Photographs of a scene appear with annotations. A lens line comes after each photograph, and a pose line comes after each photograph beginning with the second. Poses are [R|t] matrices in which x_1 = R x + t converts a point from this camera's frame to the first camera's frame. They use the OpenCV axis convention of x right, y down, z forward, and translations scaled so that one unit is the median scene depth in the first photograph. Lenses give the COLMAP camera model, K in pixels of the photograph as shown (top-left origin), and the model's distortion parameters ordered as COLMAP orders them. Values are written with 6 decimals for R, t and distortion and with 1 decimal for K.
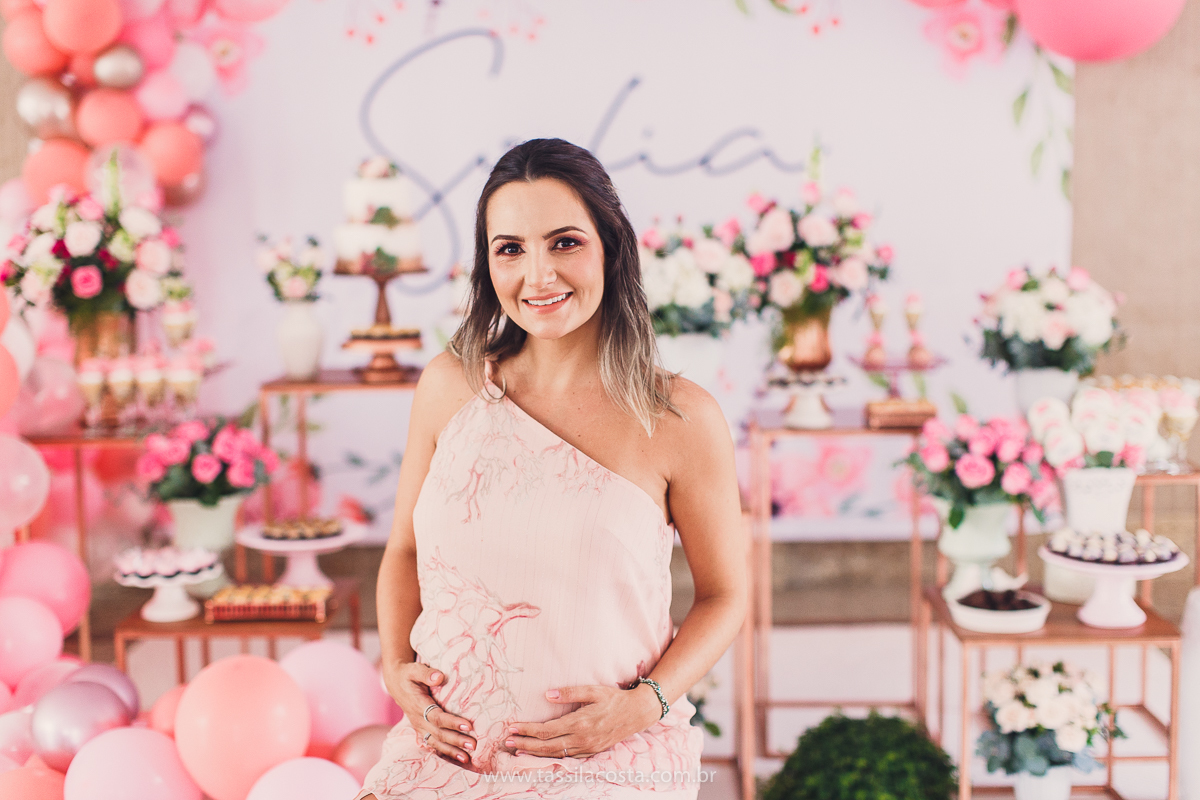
lens RADIAL K [[1727.8, 0, 604.5], [0, 1727.8, 344.3], [0, 0, 1]] dist [0.020974, 0.000000]
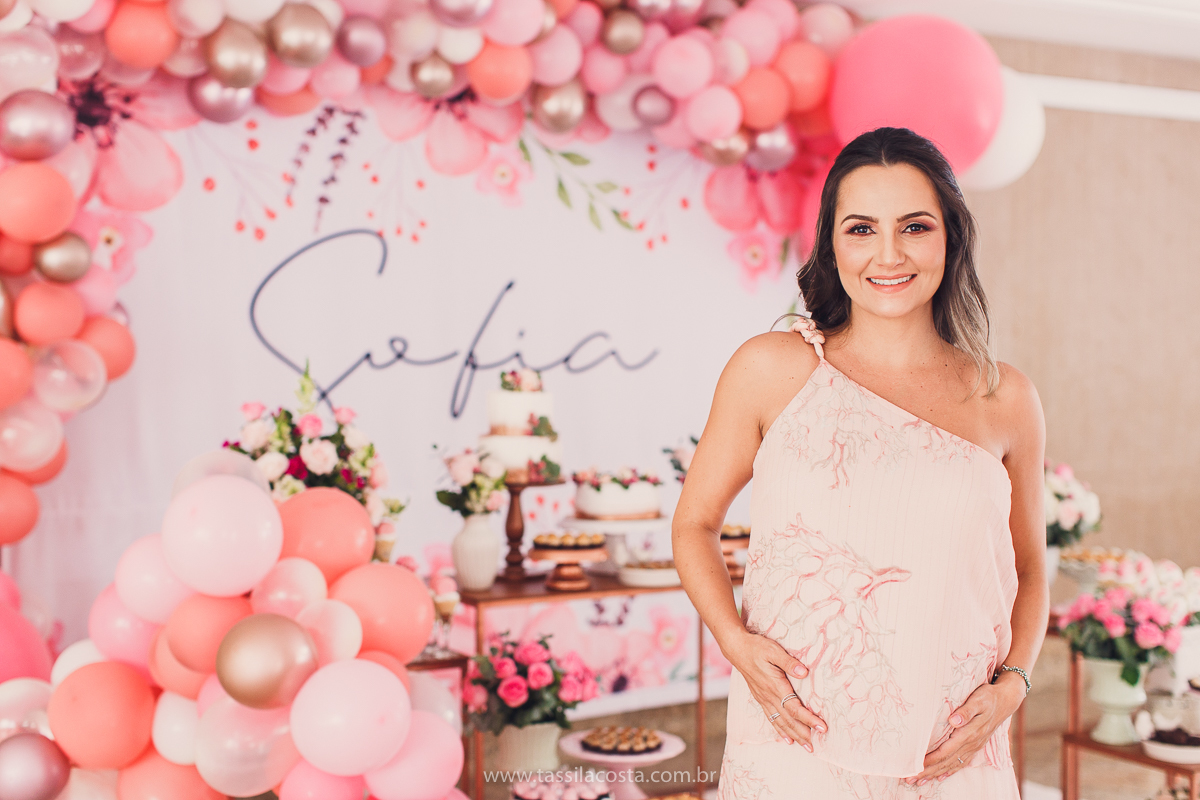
lens RADIAL K [[1727.8, 0, 595.8], [0, 1727.8, 394.8], [0, 0, 1]] dist [0.020974, 0.000000]
pose [[0.856038, -0.002196, 0.516909, -0.654465], [0.033439, 0.998132, -0.051136, -0.040689], [-0.515831, 0.061059, 0.854512, 0.102581]]
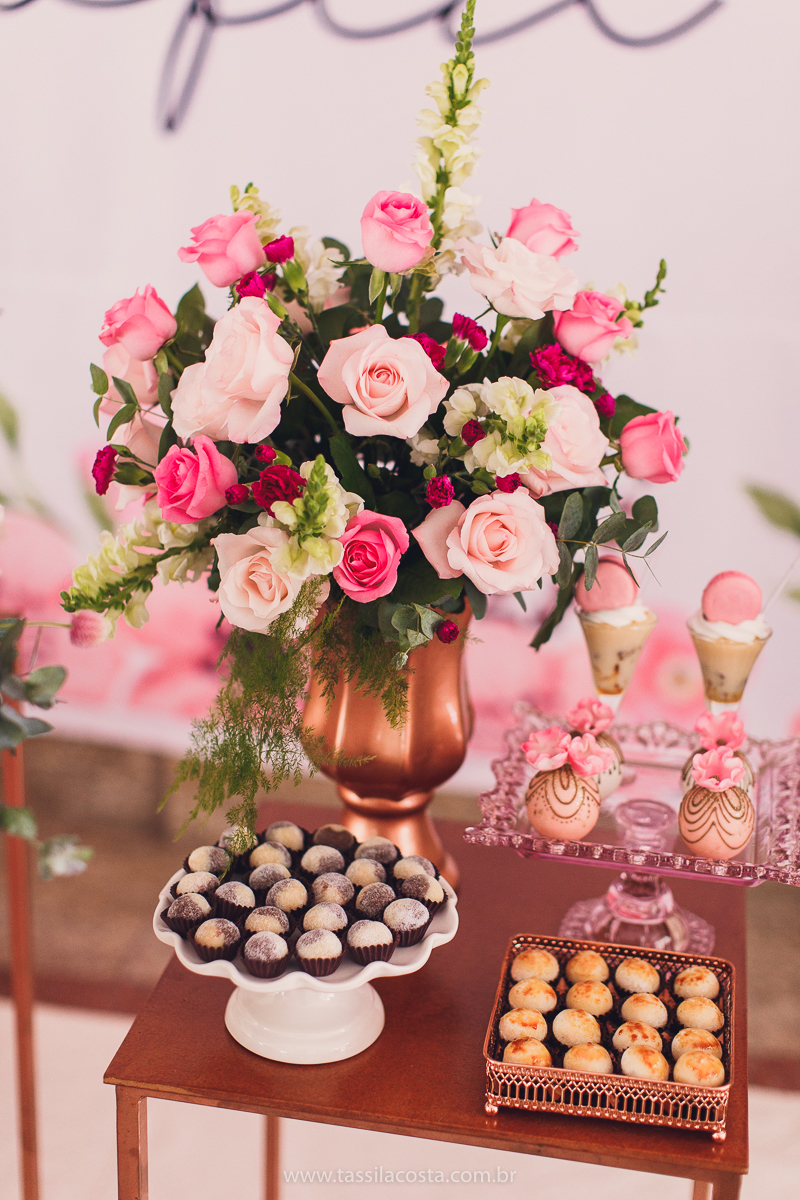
lens RADIAL K [[1727.8, 0, 396.2], [0, 1727.8, 597.5], [0, 0, 1]] dist [0.020974, 0.000000]
pose [[0.987339, 0.094972, -0.127050, 0.161374], [-0.059436, 0.964104, 0.258787, -0.103483], [0.147067, -0.247959, 0.957543, 0.709140]]
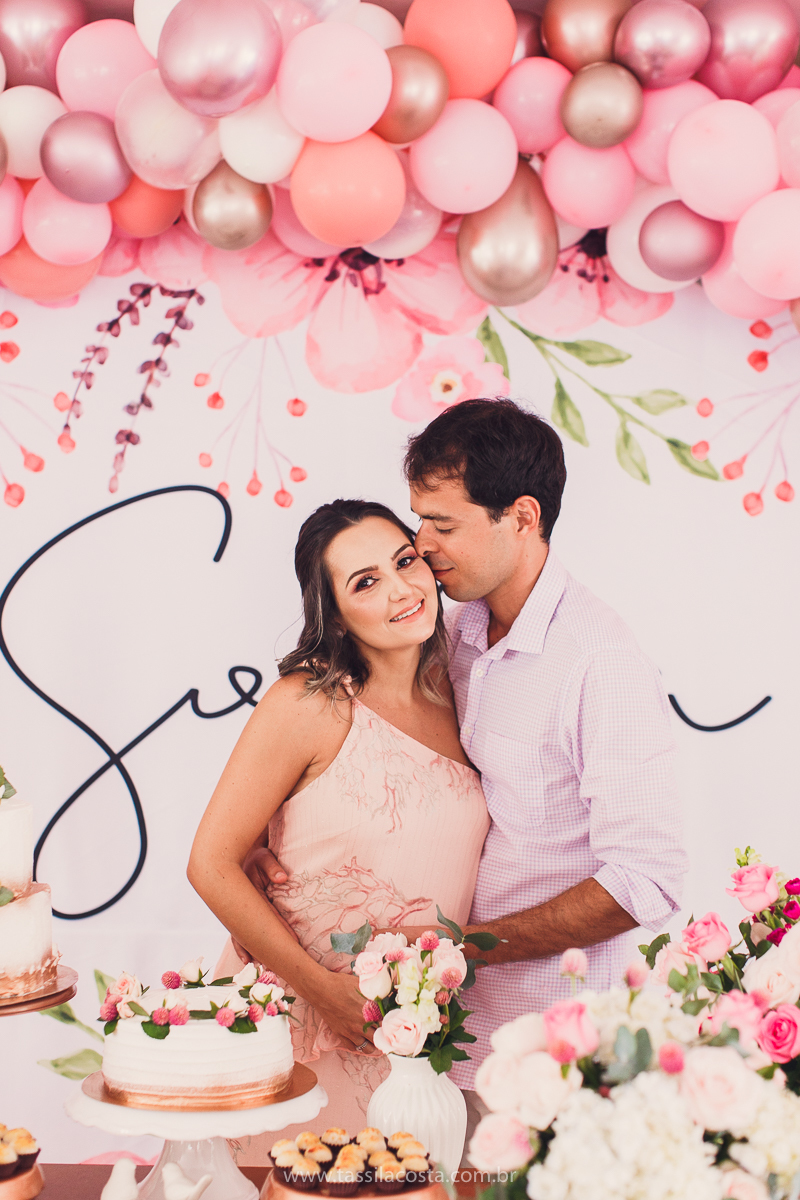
lens RADIAL K [[1818.7, 0, 400.2], [0, 1818.7, 610.5], [0, 0, 1]] dist [0.015876, 0.000000]
pose [[0.999022, 0.030188, 0.032318, -0.028291], [-0.026923, 0.994911, -0.097096, -0.107171], [-0.035085, 0.096131, 0.994750, 0.504326]]
